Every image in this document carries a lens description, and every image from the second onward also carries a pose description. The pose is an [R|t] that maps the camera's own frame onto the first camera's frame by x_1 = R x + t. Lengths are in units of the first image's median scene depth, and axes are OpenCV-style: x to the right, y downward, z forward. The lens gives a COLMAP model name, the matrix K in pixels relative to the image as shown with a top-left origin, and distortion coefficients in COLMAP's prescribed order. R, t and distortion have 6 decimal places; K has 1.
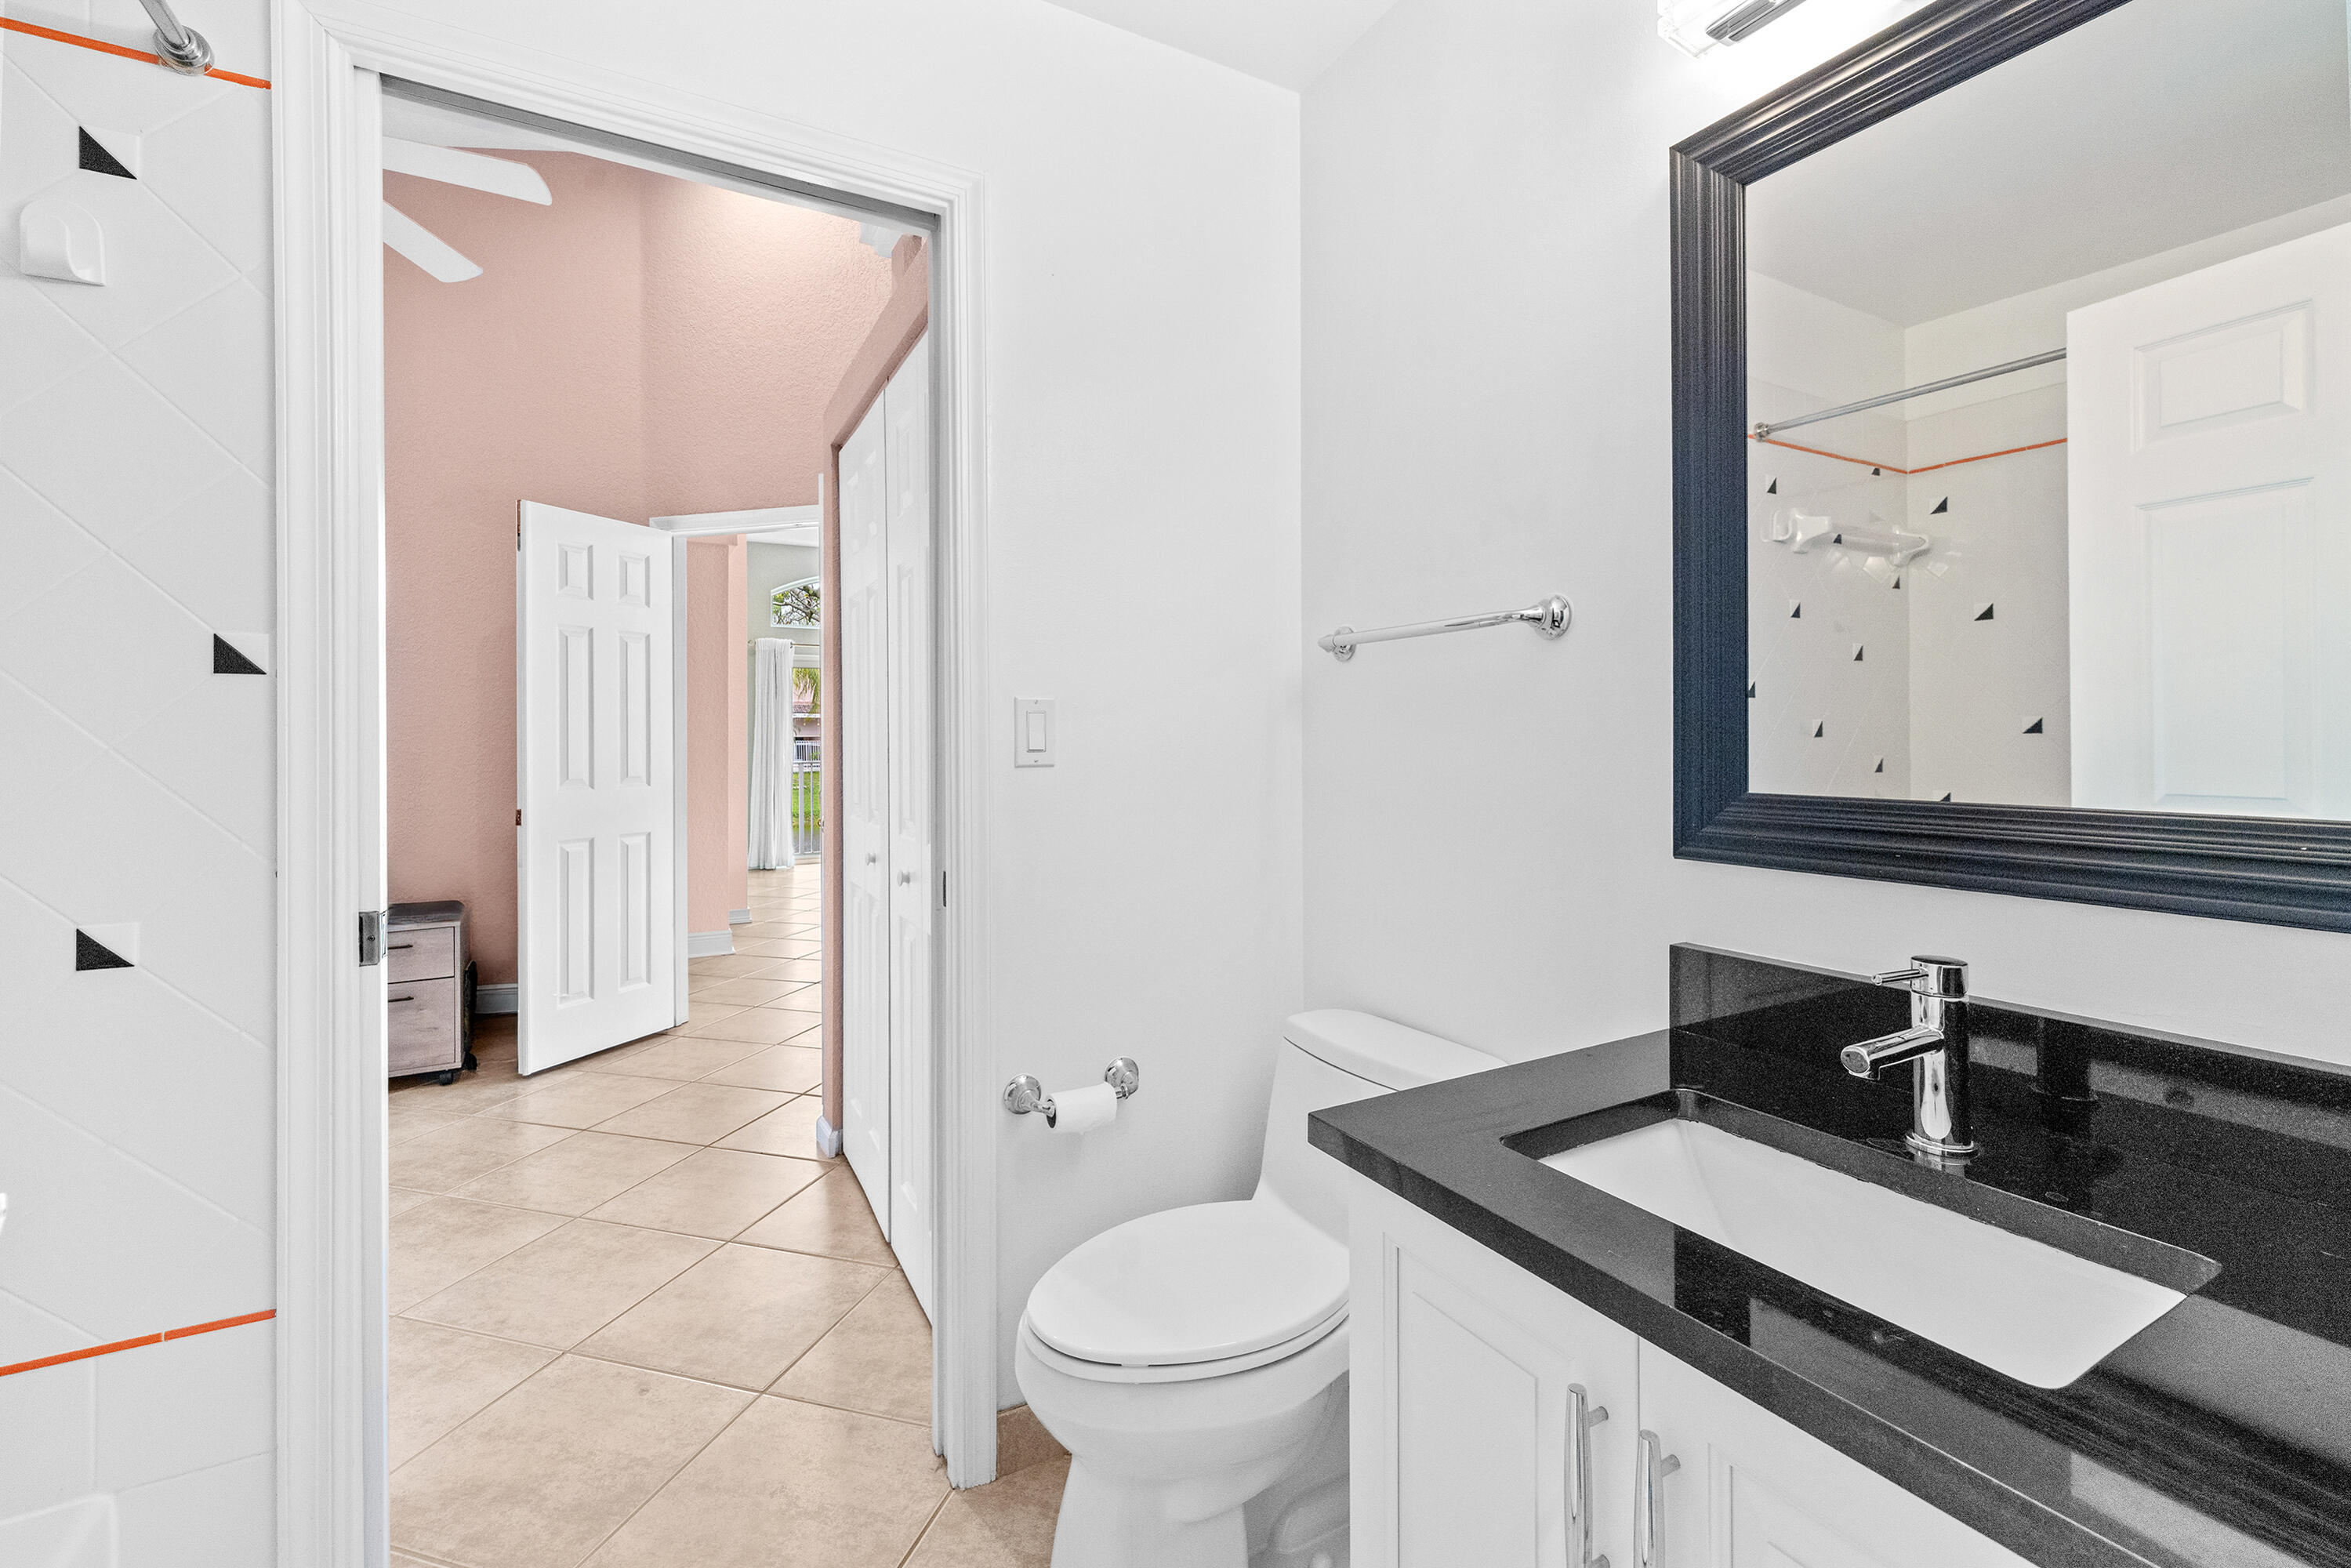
lens RADIAL K [[1005.9, 0, 1170.2], [0, 1005.9, 741.1], [0, 0, 1]] dist [0.002095, 0.000017]
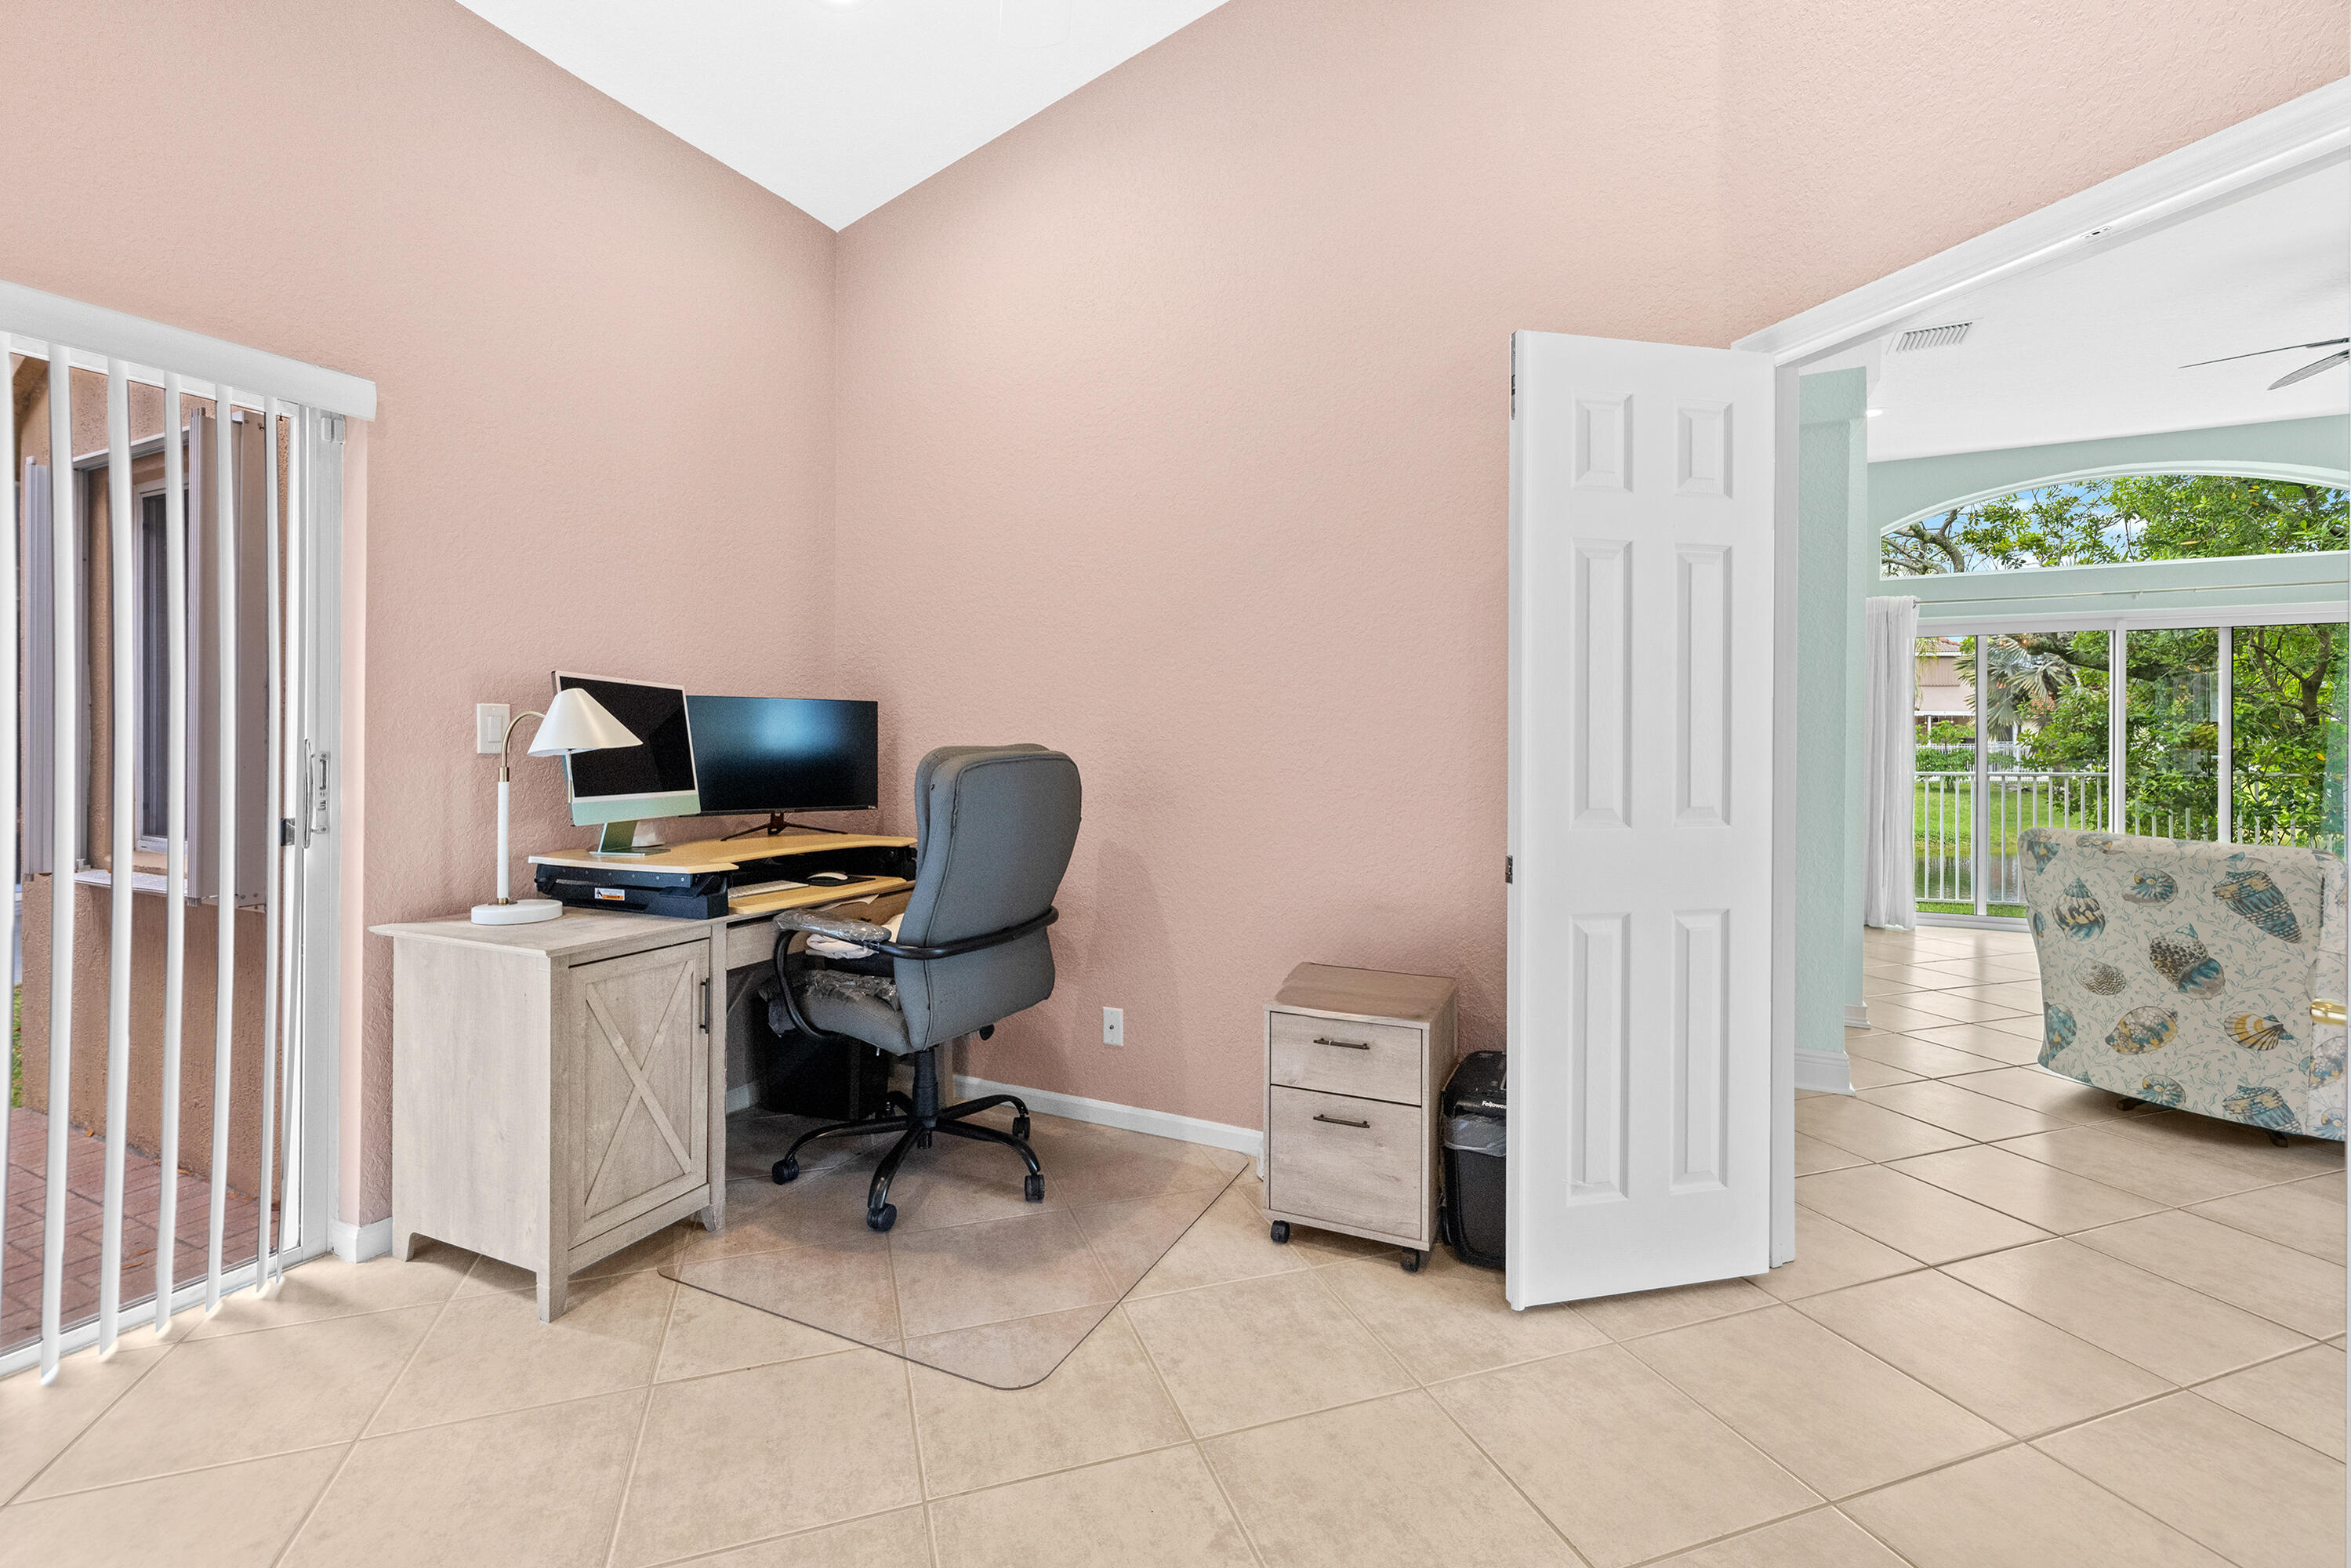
lens RADIAL K [[1005.9, 0, 1170.2], [0, 1005.9, 741.1], [0, 0, 1]] dist [0.002095, 0.000017]
pose [[0.577297, 0.006124, -0.816511, -0.261551], [-0.007944, 0.999967, 0.001883, 0.000553], [0.816495, 0.005400, 0.577327, 0.463451]]
